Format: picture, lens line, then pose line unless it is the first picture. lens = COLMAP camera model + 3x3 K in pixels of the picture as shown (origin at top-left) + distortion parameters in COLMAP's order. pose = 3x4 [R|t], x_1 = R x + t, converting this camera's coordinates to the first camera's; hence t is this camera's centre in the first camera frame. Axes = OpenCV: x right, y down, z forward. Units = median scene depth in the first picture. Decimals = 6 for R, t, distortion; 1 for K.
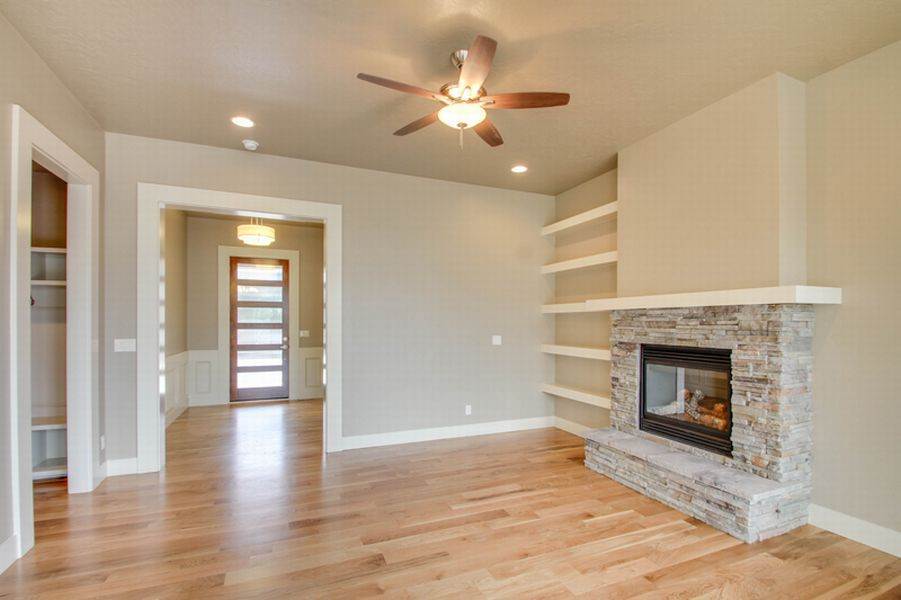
lens RADIAL K [[423.6, 0, 456.2], [0, 423.6, 322.1], [0, 0, 1]] dist [-0.004842, -0.001101]
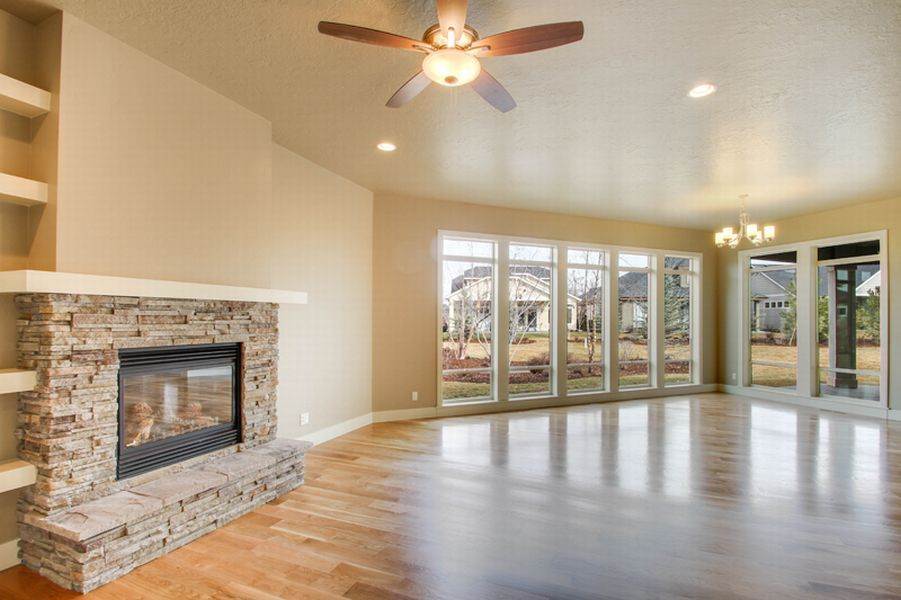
lens RADIAL K [[423.6, 0, 456.2], [0, 423.6, 322.1], [0, 0, 1]] dist [-0.004842, -0.001101]
pose [[-0.706527, -0.010270, 0.707612, -0.466448], [-0.003960, 0.999936, 0.010558, -0.000055], [-0.707675, 0.004657, -0.706523, 1.286890]]
